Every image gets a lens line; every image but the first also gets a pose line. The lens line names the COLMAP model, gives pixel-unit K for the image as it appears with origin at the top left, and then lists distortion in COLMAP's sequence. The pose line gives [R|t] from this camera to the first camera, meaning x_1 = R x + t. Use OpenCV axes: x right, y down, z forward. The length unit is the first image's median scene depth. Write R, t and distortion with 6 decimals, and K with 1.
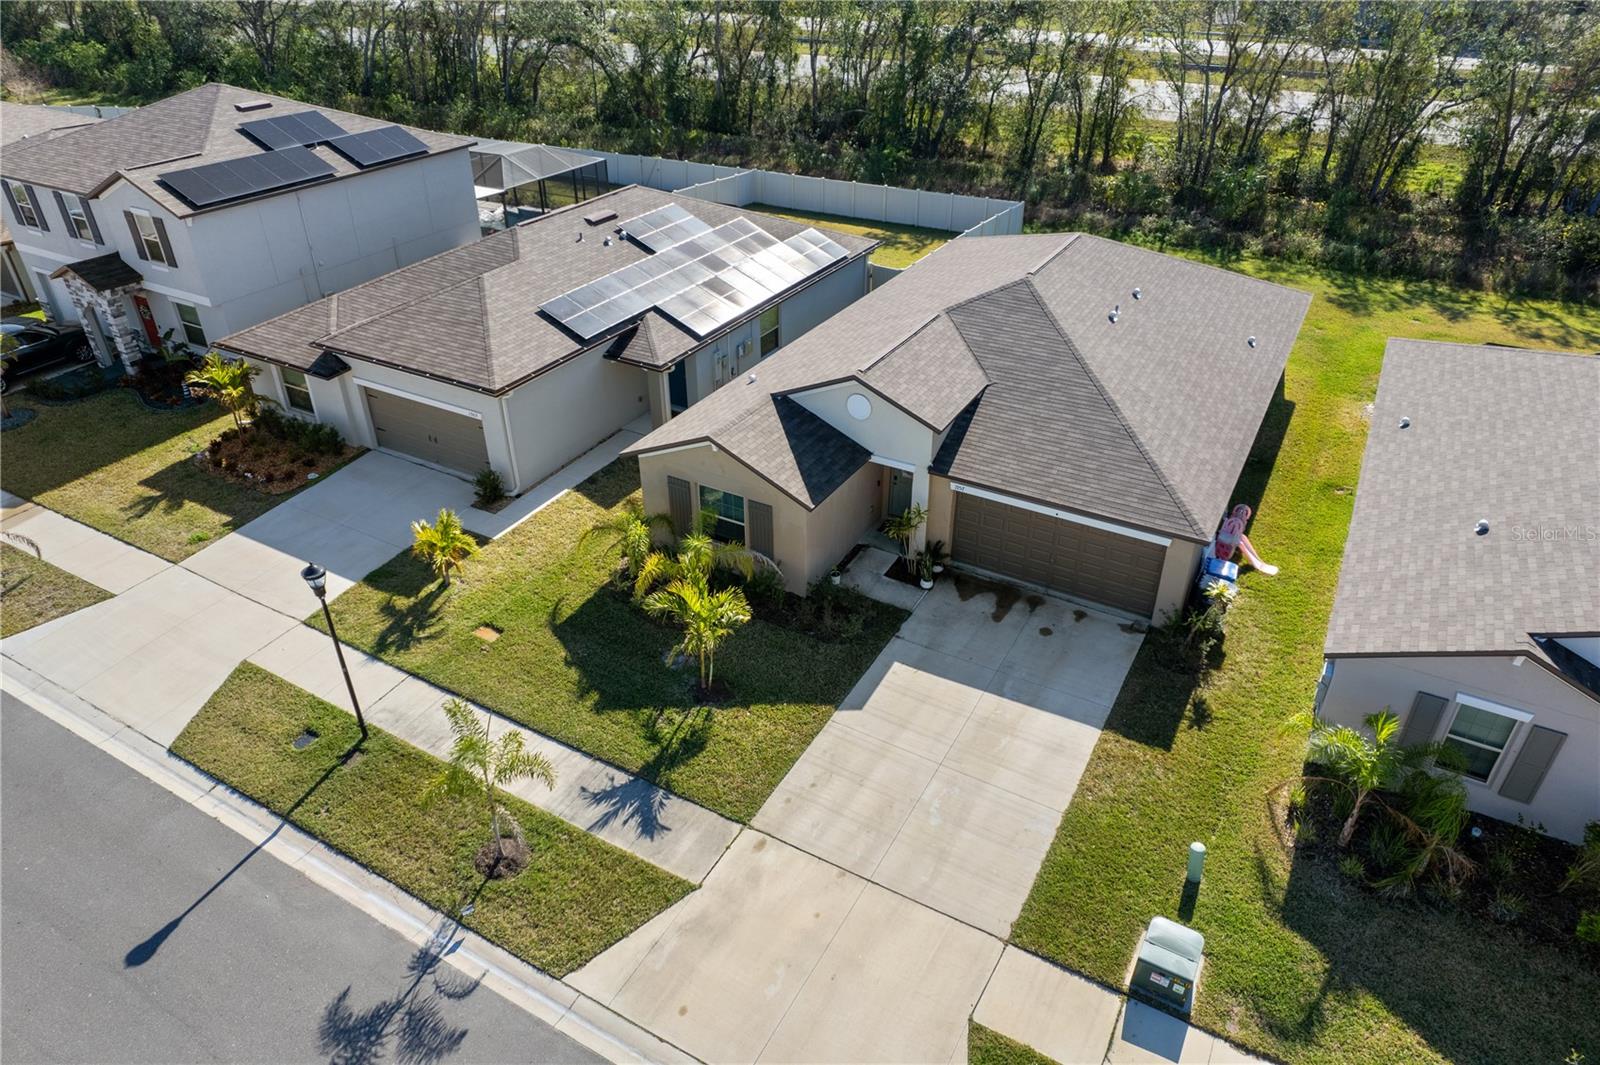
lens RADIAL K [[1023.6, 0, 805.5], [0, 1023.6, 521.4], [0, 0, 1]] dist [-0.060316, 0.052550]
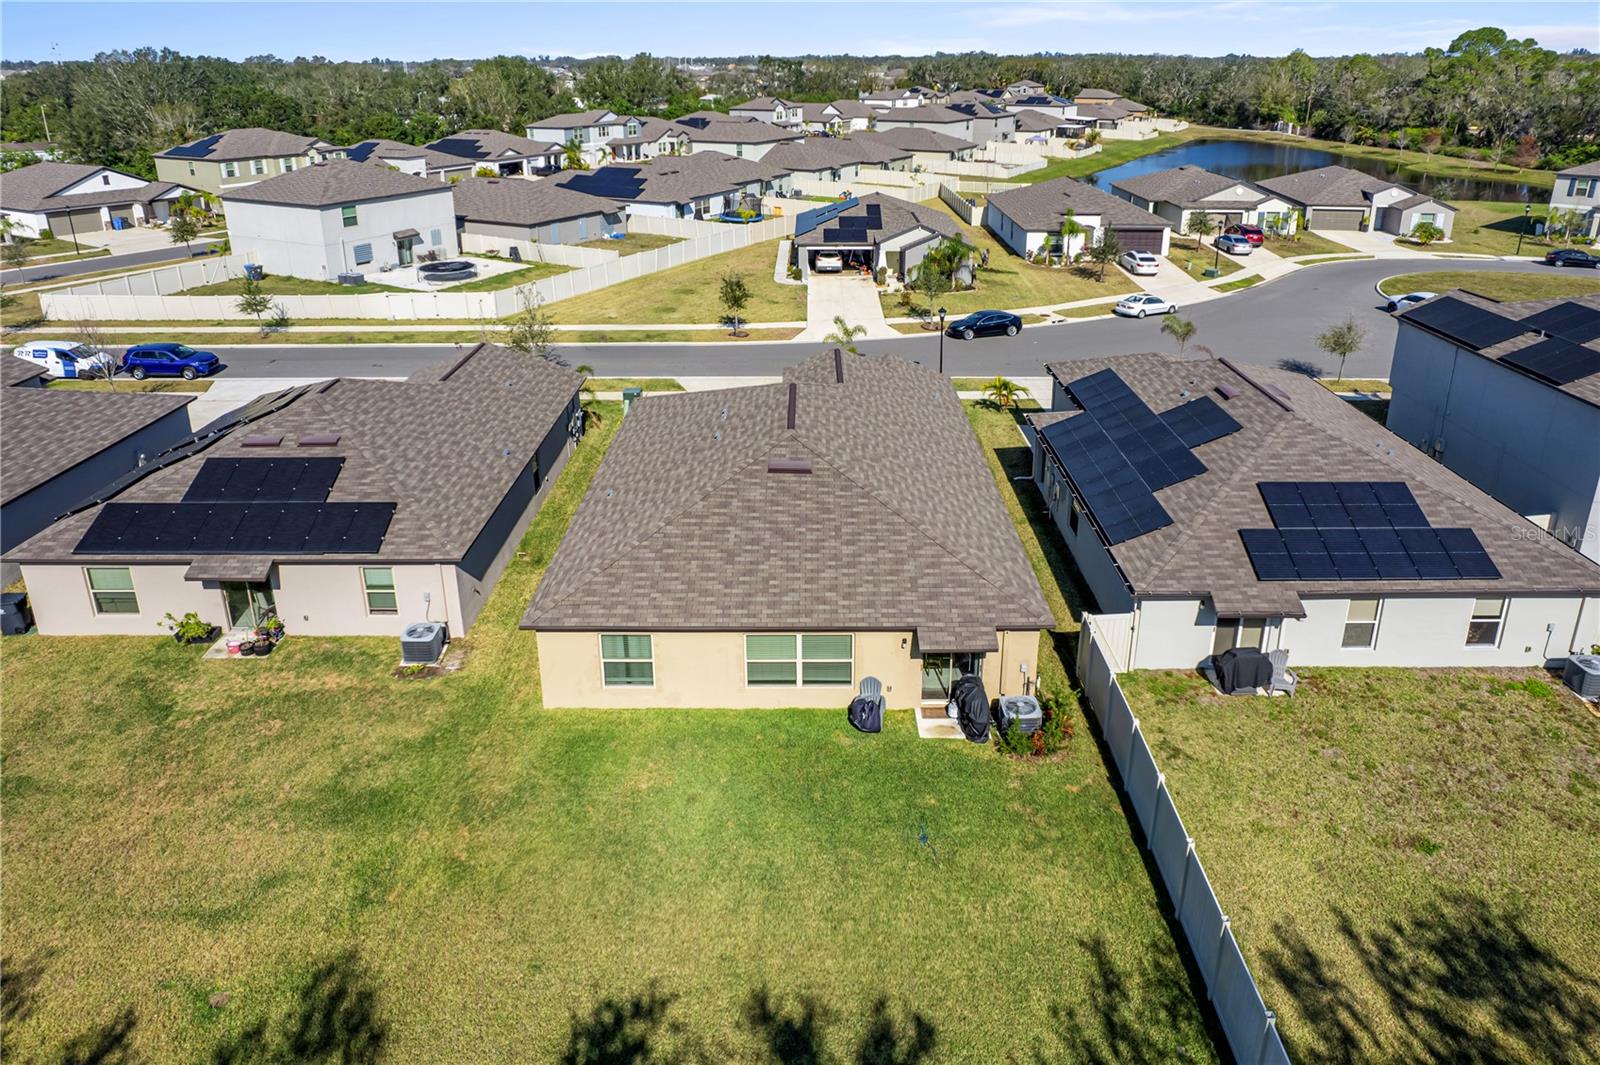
lens RADIAL K [[1062.1, 0, 798.8], [0, 1062.1, 415.2], [0, 0, 1]] dist [-0.052354, 0.038068]
pose [[-0.875027, 0.162244, -0.456075, 1.005230], [-0.245872, 0.662616, 0.707451, -1.409249], [0.416982, 0.731175, -0.539916, 2.146997]]
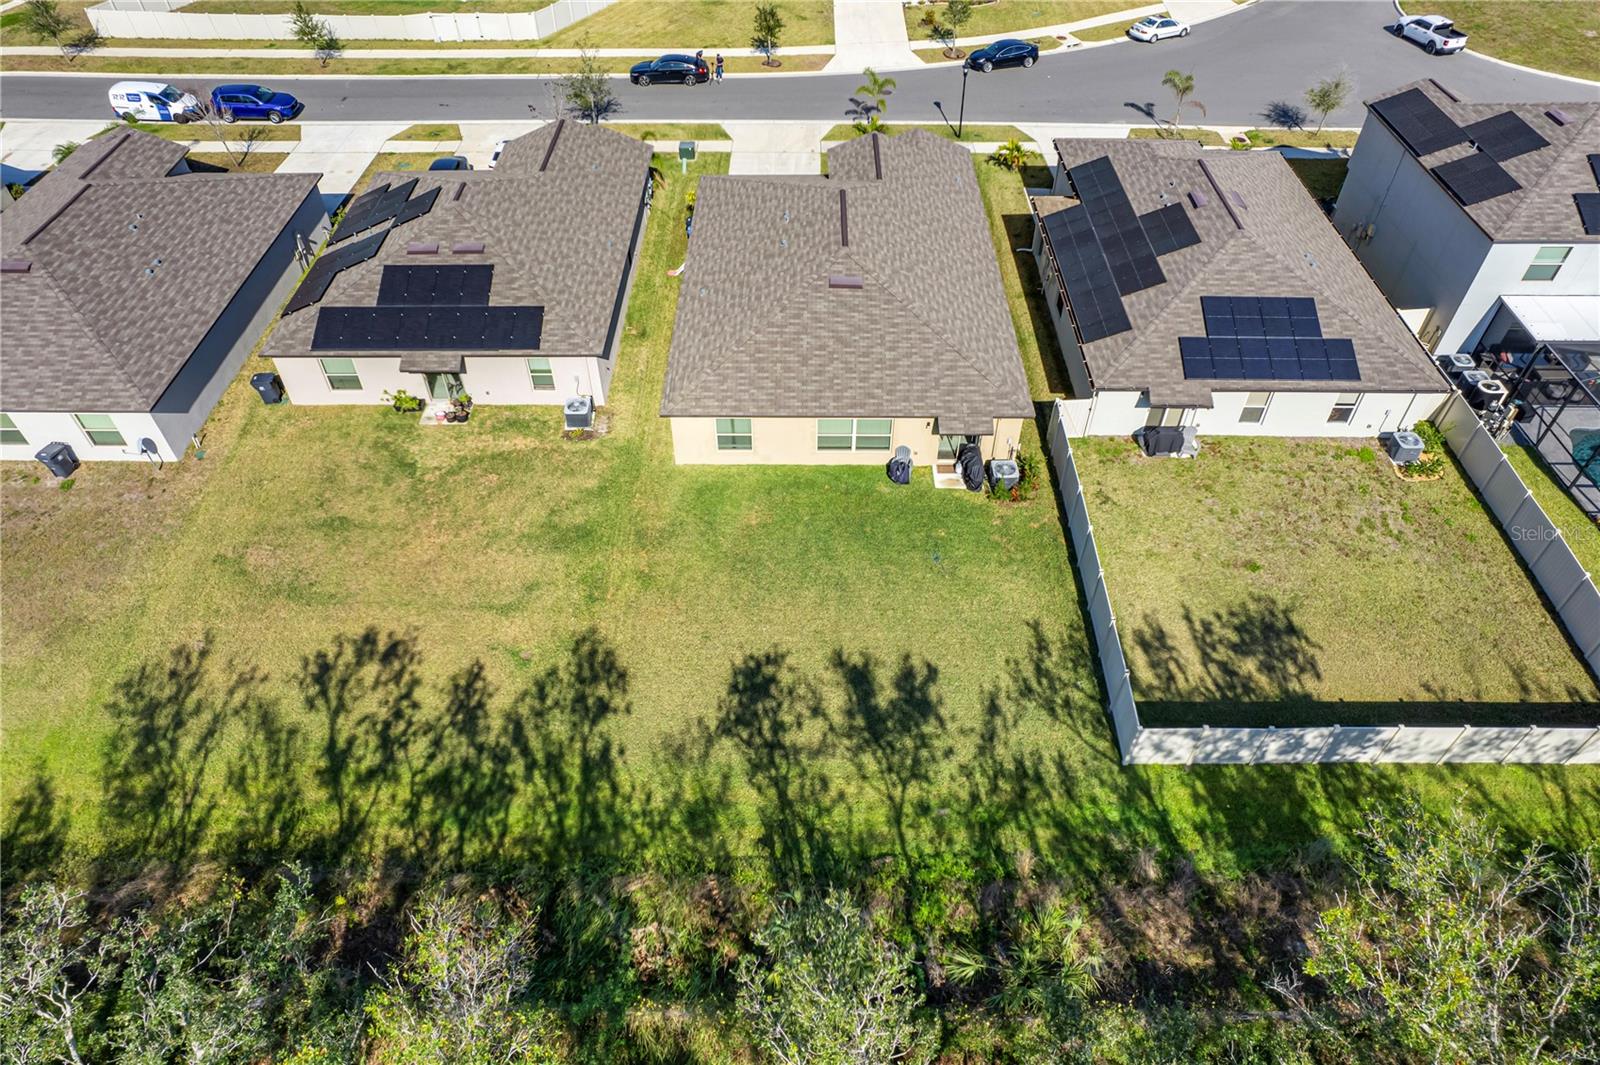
lens RADIAL K [[1023.6, 0, 797.1], [0, 1023.6, 537.0], [0, 0, 1]] dist [-0.060316, 0.052550]
pose [[-0.875182, 0.347527, -0.336575, 1.199276], [-0.249923, 0.270914, 0.929594, -1.850469], [0.414241, 0.897681, -0.150244, 2.063314]]
